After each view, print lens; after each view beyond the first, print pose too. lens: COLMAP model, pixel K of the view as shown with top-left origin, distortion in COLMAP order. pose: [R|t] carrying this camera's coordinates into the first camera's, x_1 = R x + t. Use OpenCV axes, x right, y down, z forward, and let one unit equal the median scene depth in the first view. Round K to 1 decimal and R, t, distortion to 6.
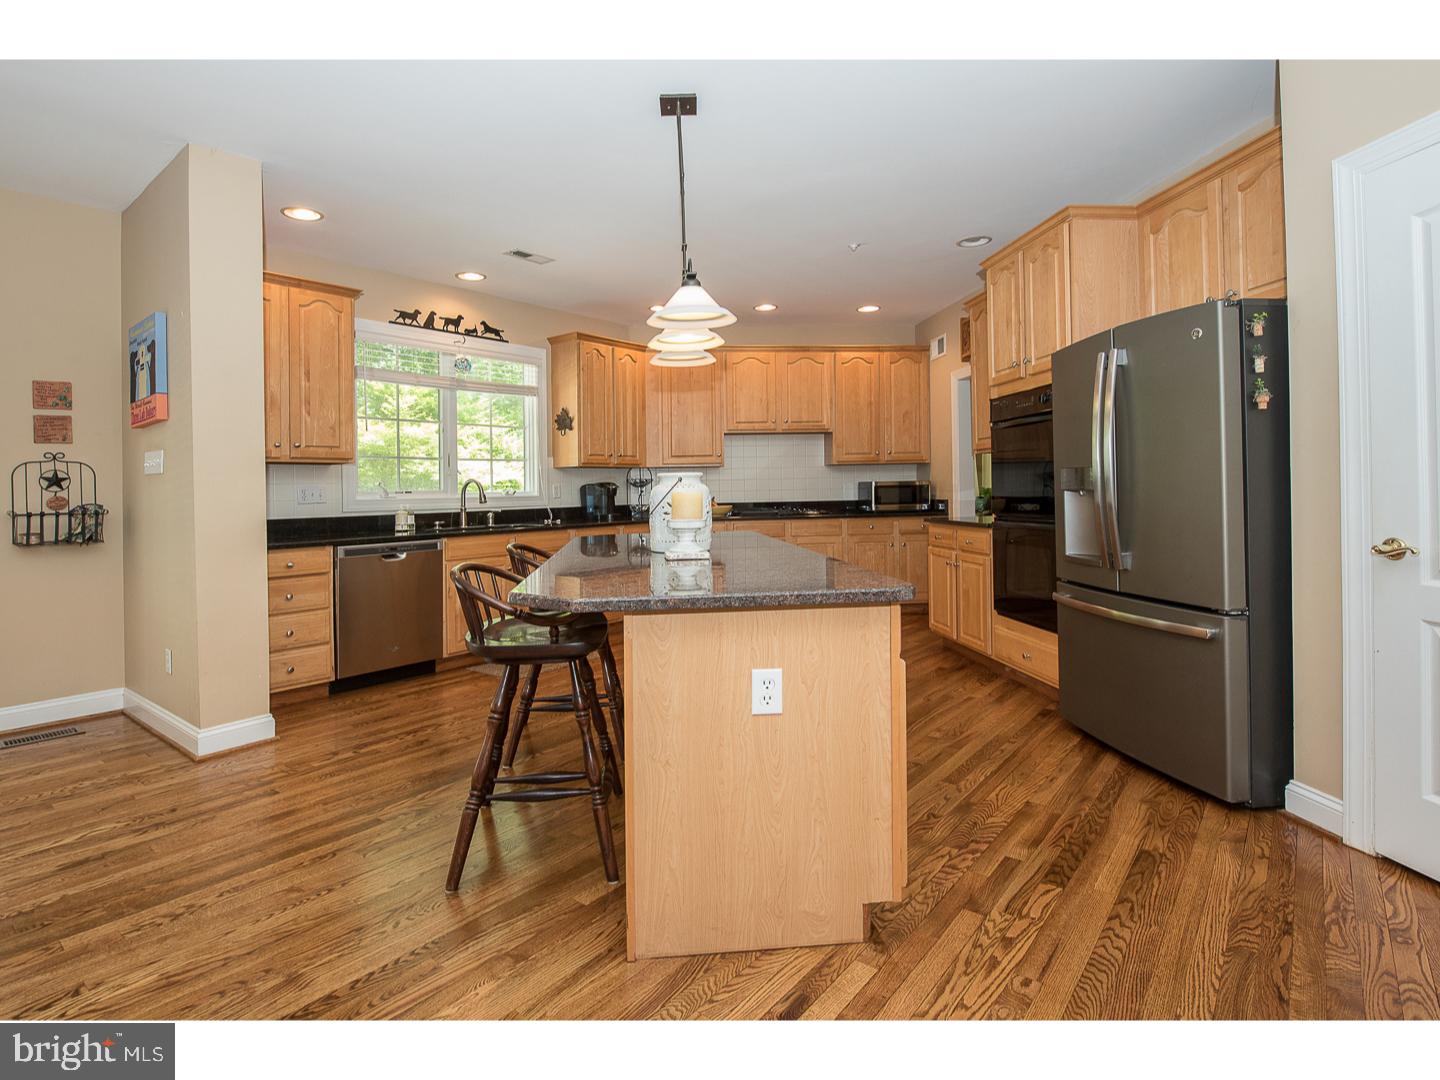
lens RADIAL K [[656.7, 0, 721.3], [0, 656.7, 491.7], [0, 0, 1]] dist [-0.007937, -0.000353]
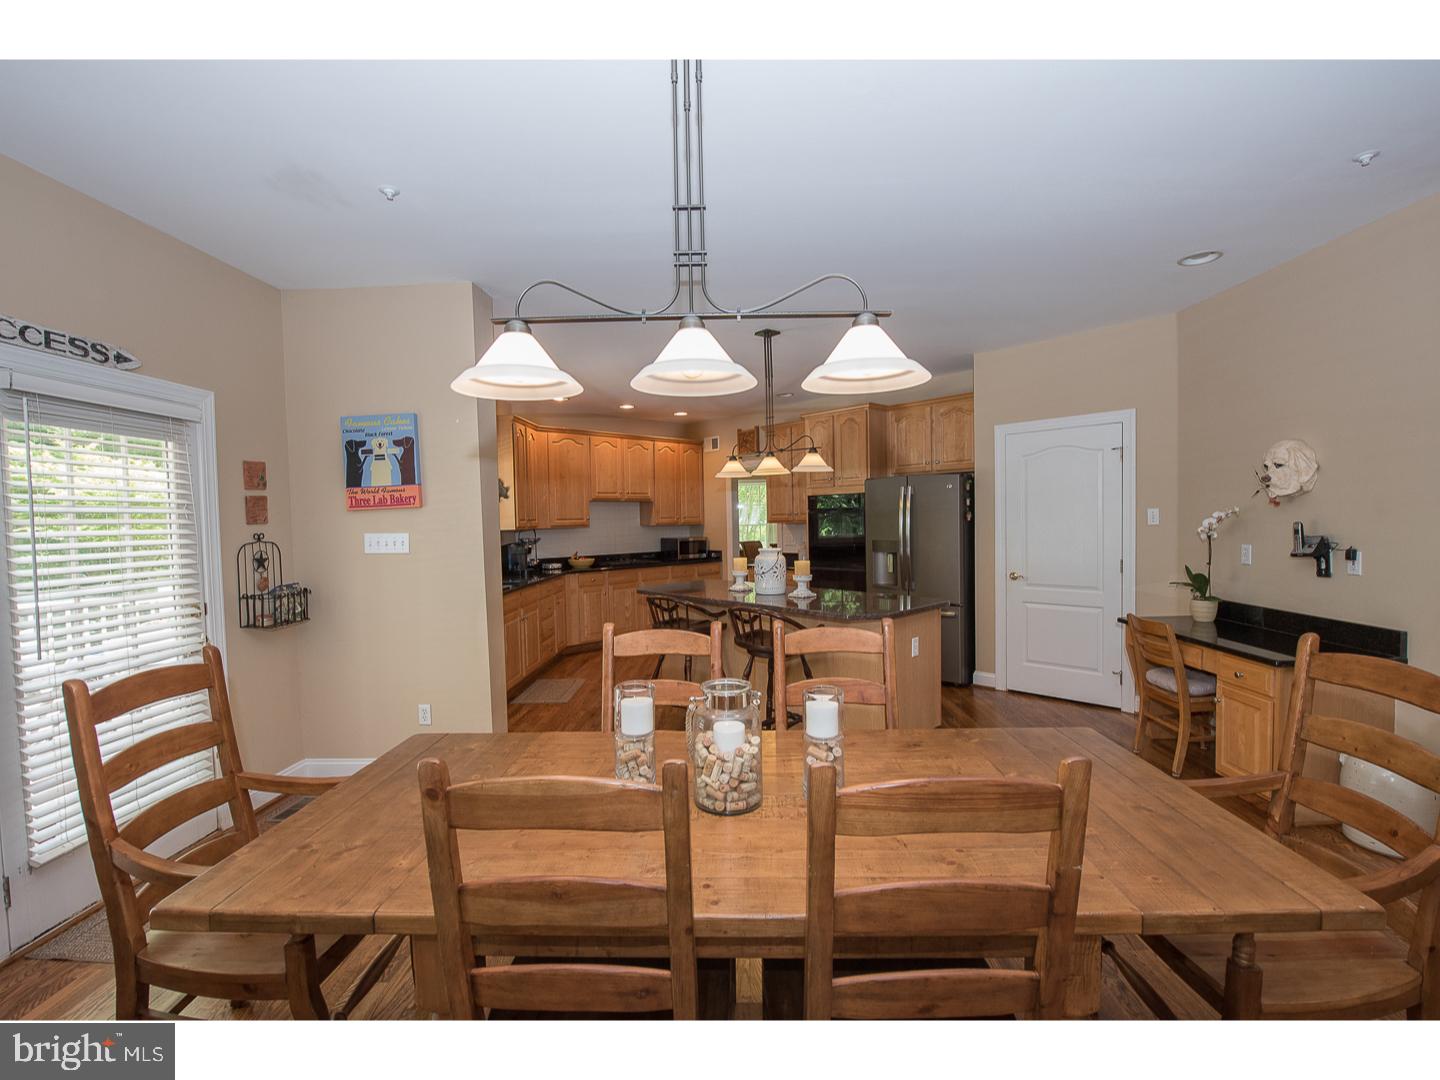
lens RADIAL K [[642.7, 0, 720.0], [0, 642.7, 540.0], [0, 0, 1]] dist [-0.000611, -0.000203]
pose [[0.774496, -0.006066, 0.632550, -1.094838], [-0.006335, 0.999829, 0.017345, -0.071110], [-0.632547, -0.017441, 0.774325, -0.204945]]
